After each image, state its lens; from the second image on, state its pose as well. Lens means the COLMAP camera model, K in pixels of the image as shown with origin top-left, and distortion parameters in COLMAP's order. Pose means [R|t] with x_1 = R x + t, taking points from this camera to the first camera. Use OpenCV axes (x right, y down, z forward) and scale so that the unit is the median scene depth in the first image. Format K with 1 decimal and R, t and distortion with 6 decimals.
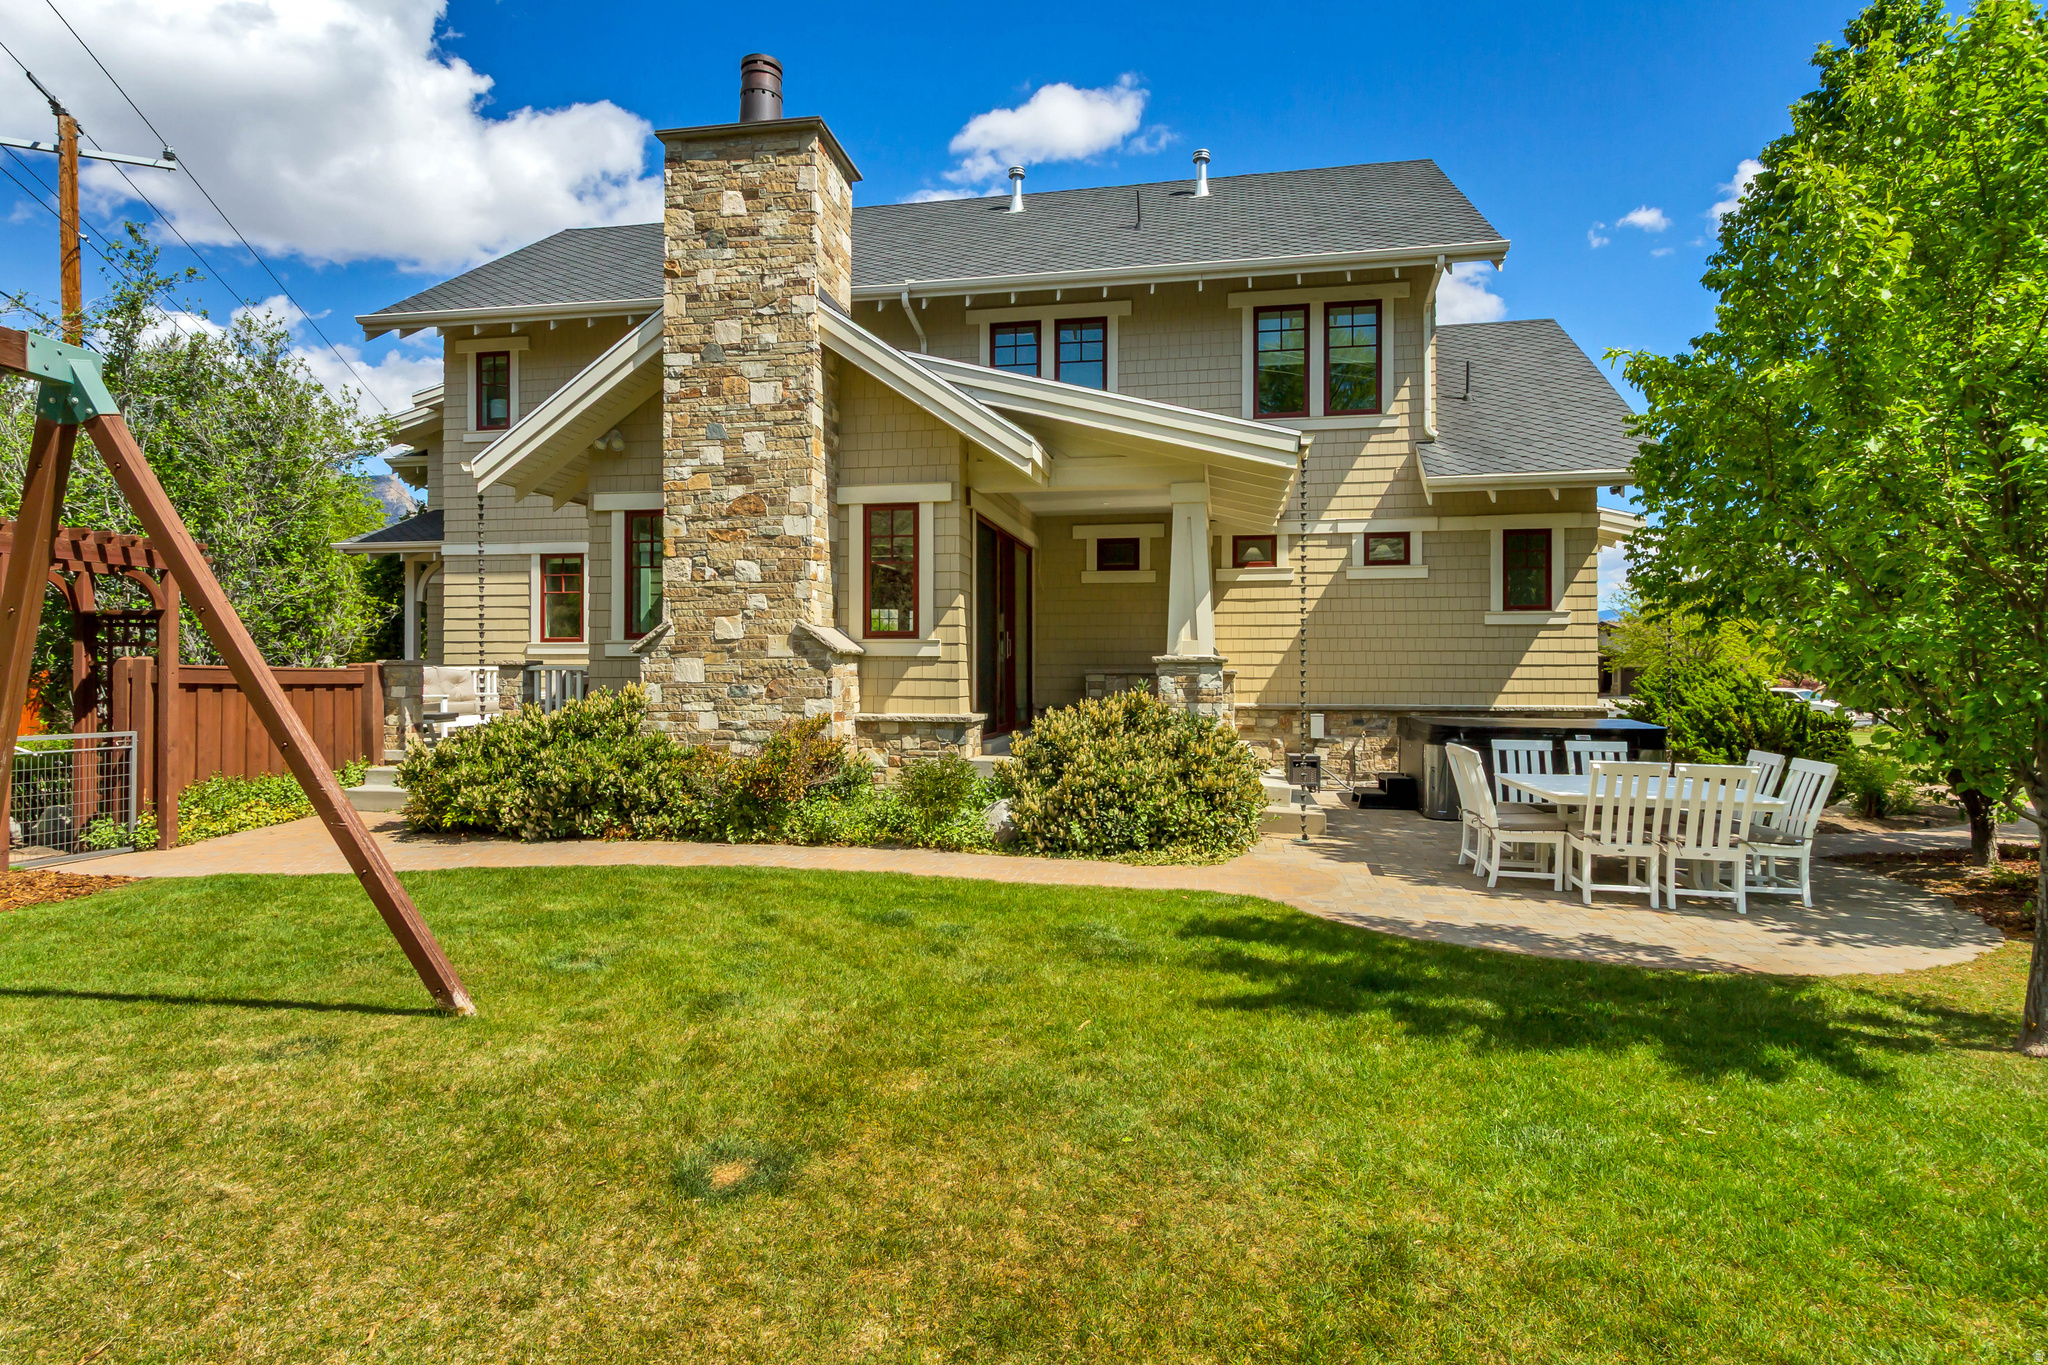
lens RADIAL K [[1106.7, 0, 1011.3], [0, 1106.7, 666.3], [0, 0, 1]] dist [0.010442, -0.000921]
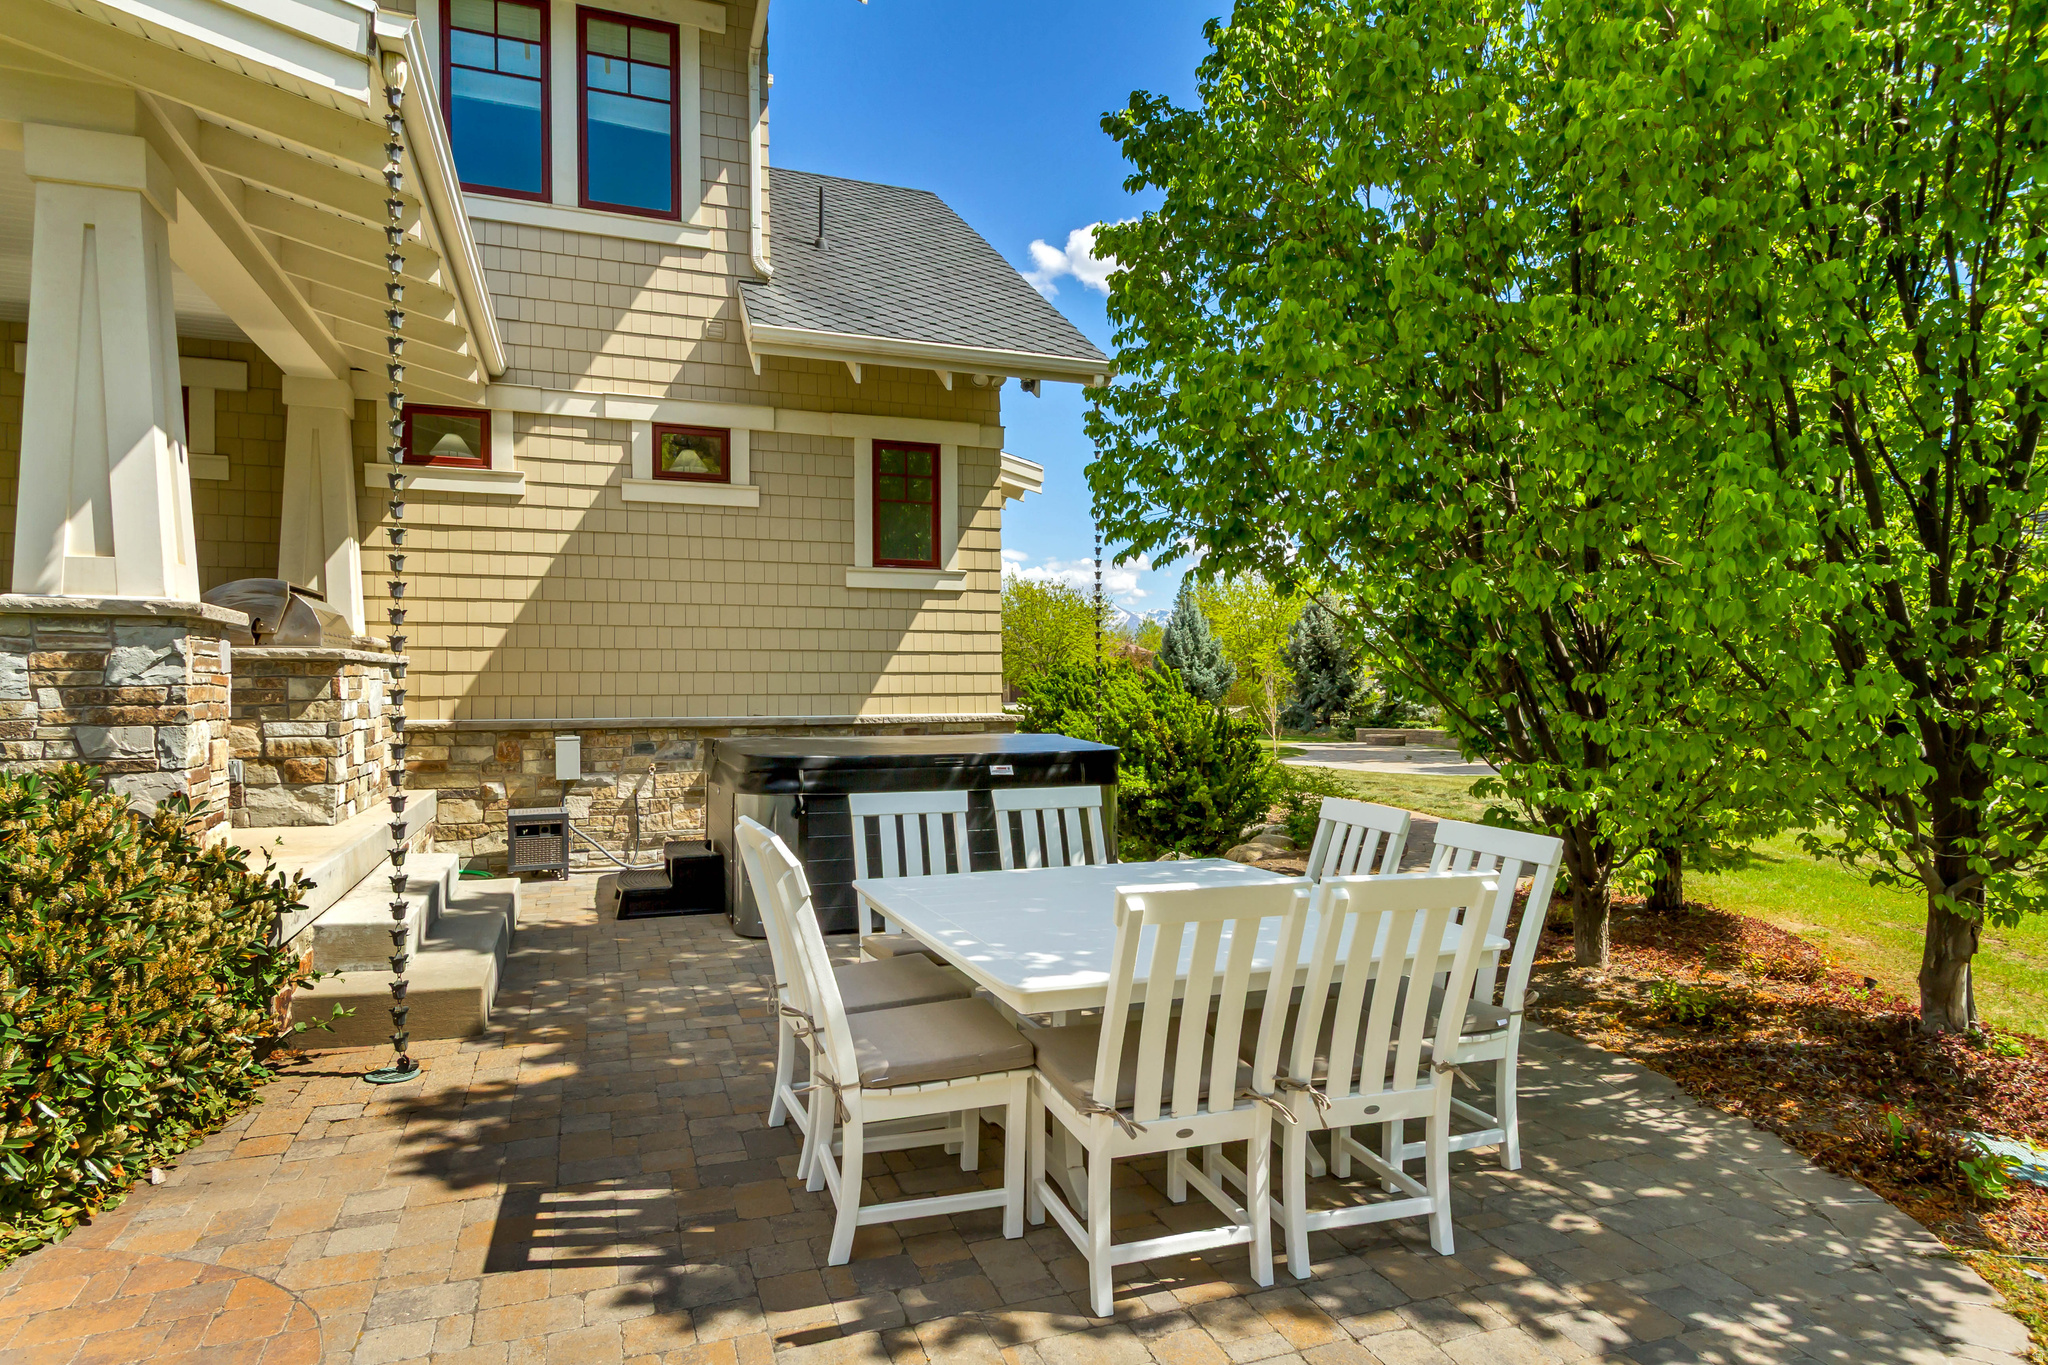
lens RADIAL K [[1106.7, 0, 1019.9], [0, 1106.7, 702.0], [0, 0, 1]] dist [0.010442, -0.000921]
pose [[0.853658, -0.011888, 0.520699, 0.179611], [0.000356, 0.999753, 0.022242, 0.013363], [-0.520834, -0.018801, 0.853451, 0.403176]]
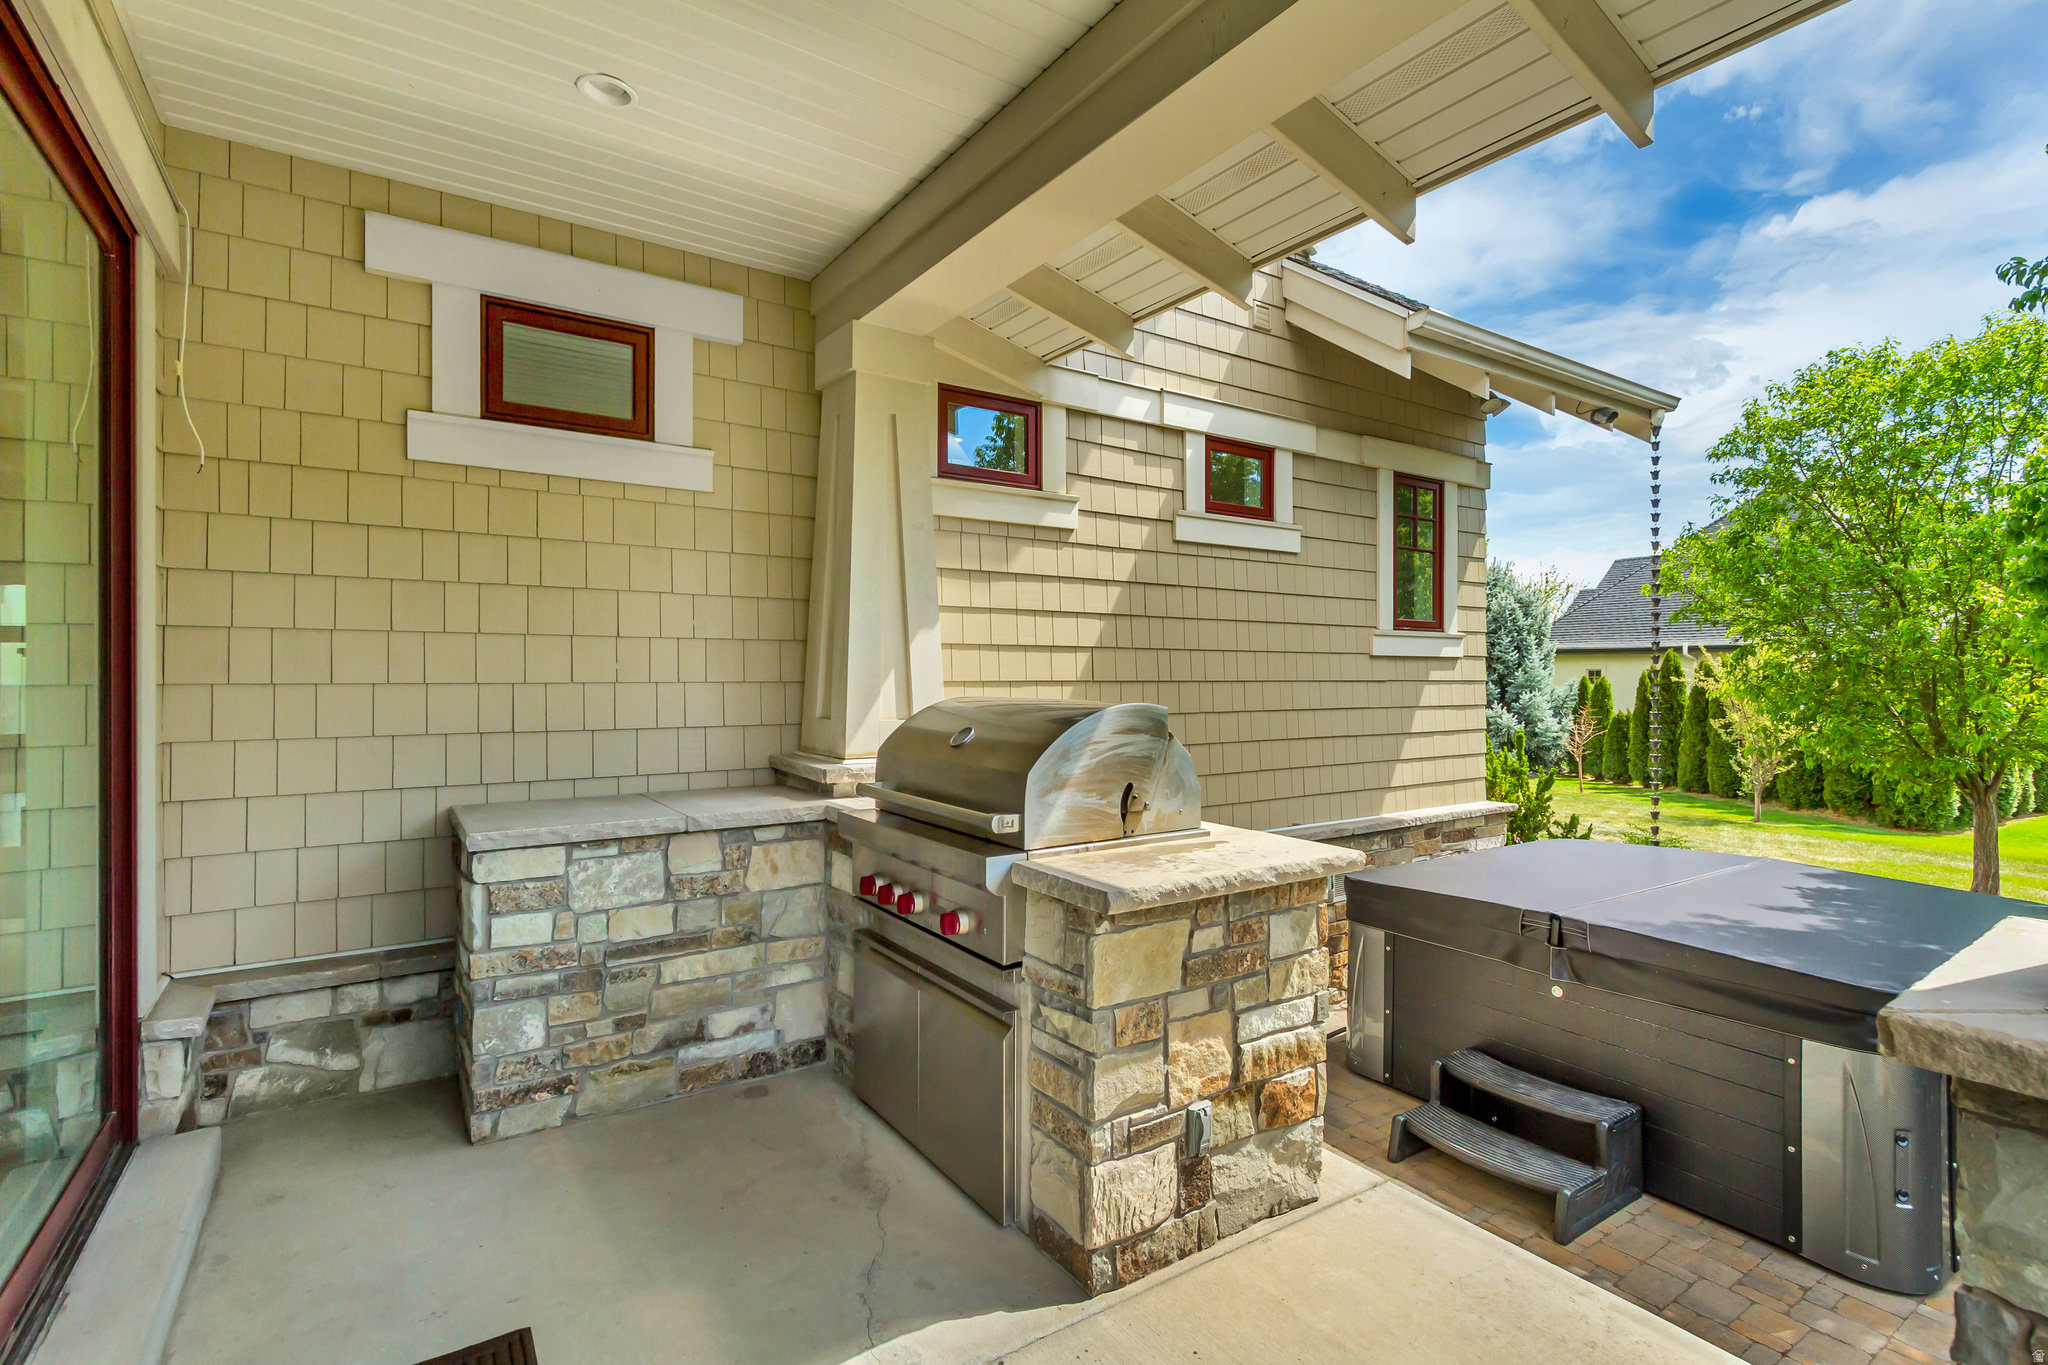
lens RADIAL K [[941.2, 0, 1009.0], [0, 941.2, 677.9], [0, 0, 1]] dist [0.001333, 0.001492]
pose [[0.714252, -0.003357, 0.699881, 0.012823], [-0.002610, 0.999969, 0.007460, -0.029910], [-0.699884, -0.007155, 0.714221, 0.799594]]
